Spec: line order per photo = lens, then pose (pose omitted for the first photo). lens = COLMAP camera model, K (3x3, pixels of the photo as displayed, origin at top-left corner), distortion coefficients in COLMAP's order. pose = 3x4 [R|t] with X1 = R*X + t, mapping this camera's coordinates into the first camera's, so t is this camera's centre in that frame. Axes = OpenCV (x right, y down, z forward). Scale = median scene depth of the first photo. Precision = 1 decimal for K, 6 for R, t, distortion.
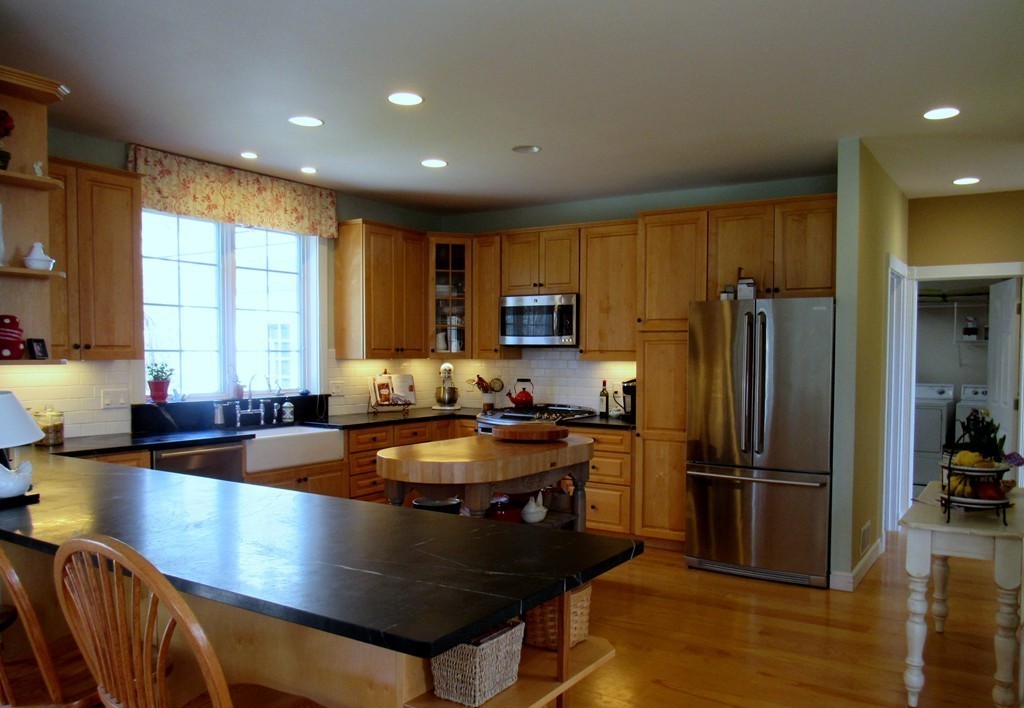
lens RADIAL K [[804.7, 0, 513.1], [0, 804.7, 391.5], [0, 0, 1]] dist [-0.041441, -0.002188]
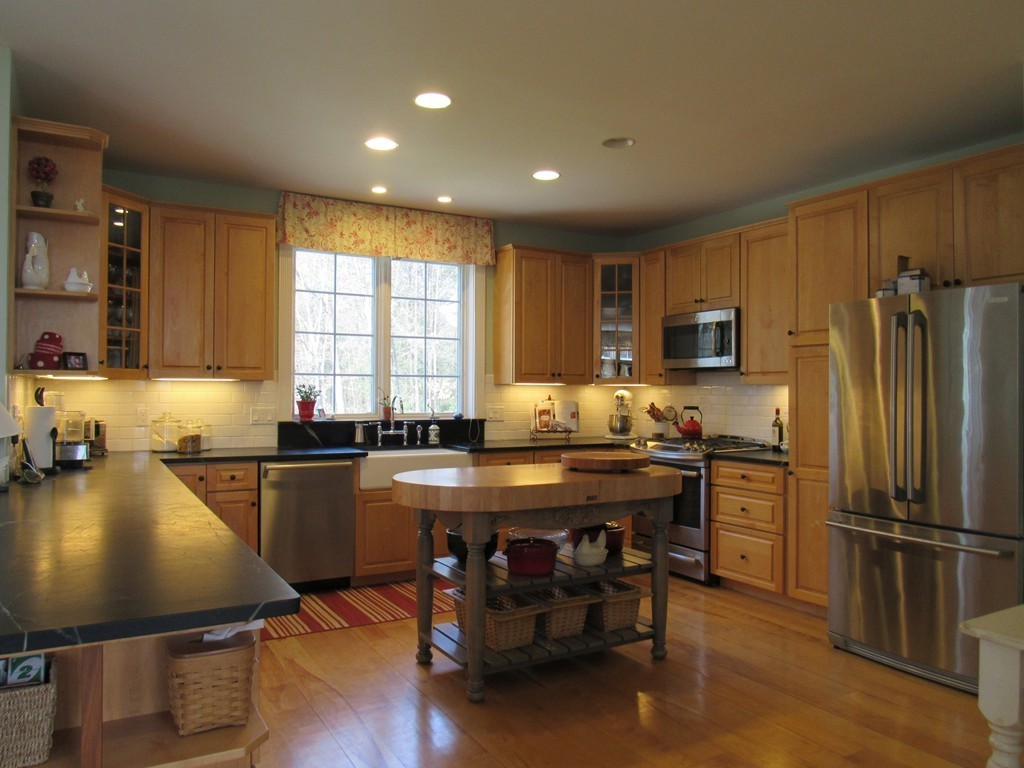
lens RADIAL K [[738.8, 0, 512.0], [0, 738.8, 384.0], [0, 0, 1]] dist [-0.062889, 0.041152]
pose [[0.886633, -0.006036, -0.462435, 0.247500], [-0.023817, 0.997992, -0.058692, 0.014226], [0.461860, 0.063052, 0.884709, 0.204536]]
